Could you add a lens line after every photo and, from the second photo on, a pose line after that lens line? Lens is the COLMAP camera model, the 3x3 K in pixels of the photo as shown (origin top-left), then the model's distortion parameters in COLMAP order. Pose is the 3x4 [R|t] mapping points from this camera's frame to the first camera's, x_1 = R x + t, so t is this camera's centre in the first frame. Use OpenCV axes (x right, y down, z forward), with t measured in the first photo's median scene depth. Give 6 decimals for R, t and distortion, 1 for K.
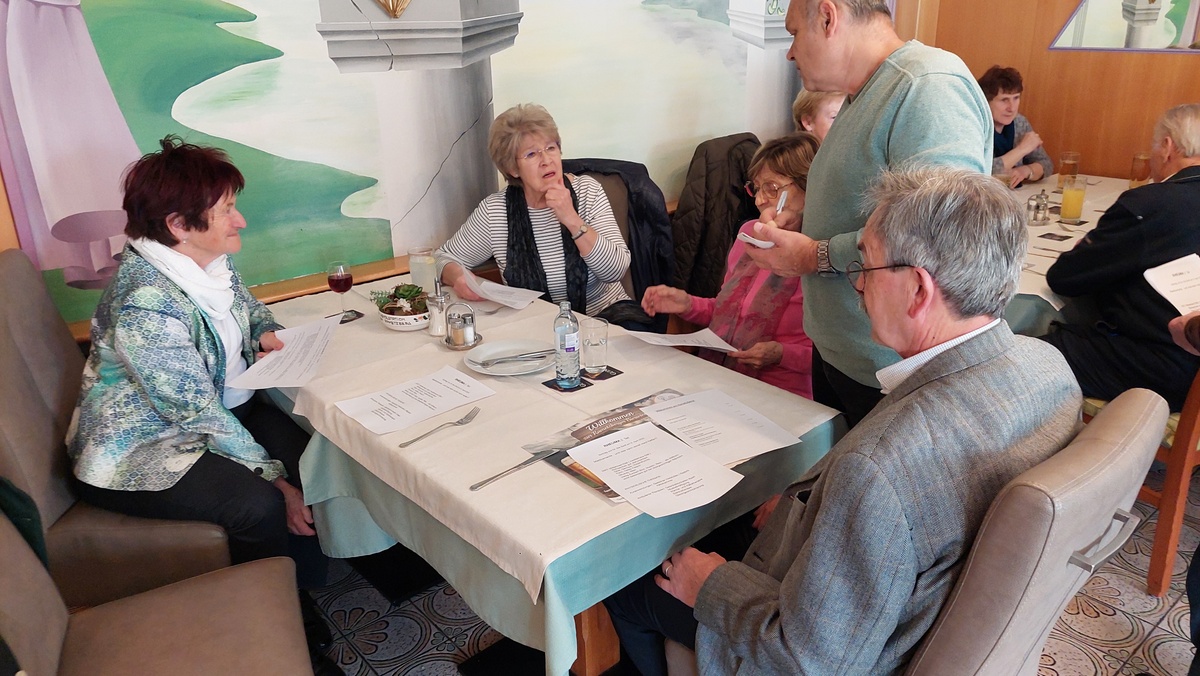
lens RADIAL K [[861.8, 0, 614.9], [0, 861.8, 339.8], [0, 0, 1]] dist [0.036152, -0.060608]
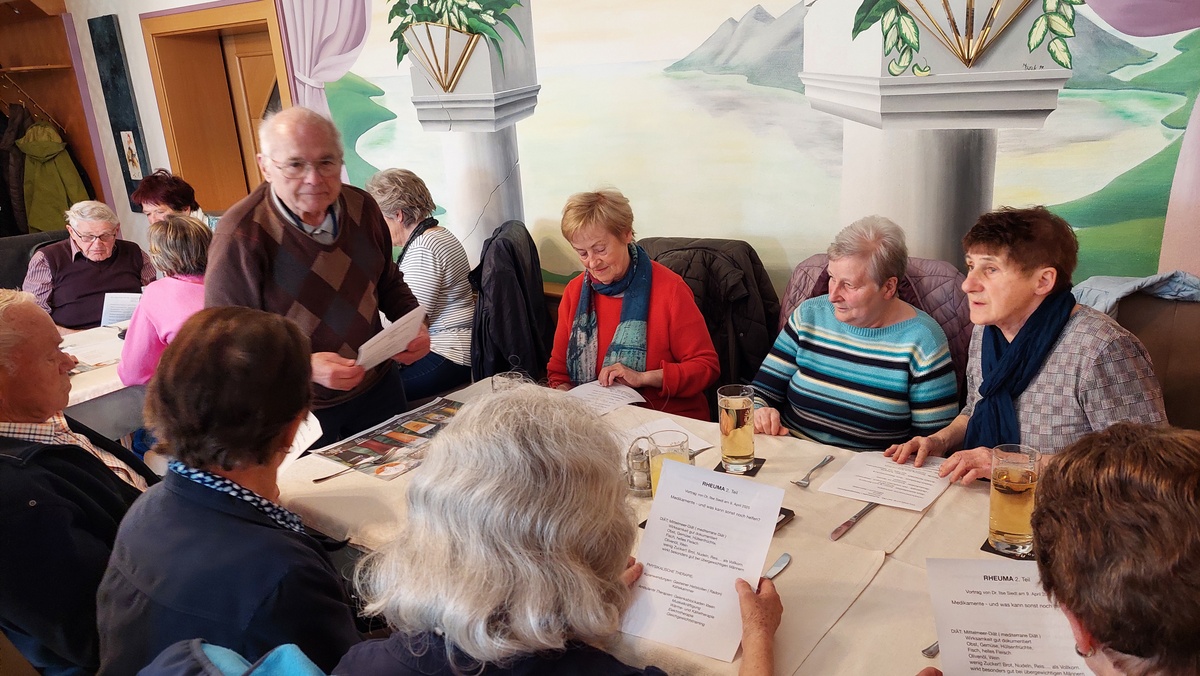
lens RADIAL K [[861.8, 0, 614.9], [0, 861.8, 339.8], [0, 0, 1]] dist [0.036152, -0.060608]
pose [[0.185681, 0.284052, -0.940658, 1.053287], [-0.308570, 0.925734, 0.218636, -0.361834], [0.932903, 0.249662, 0.259541, 0.920676]]
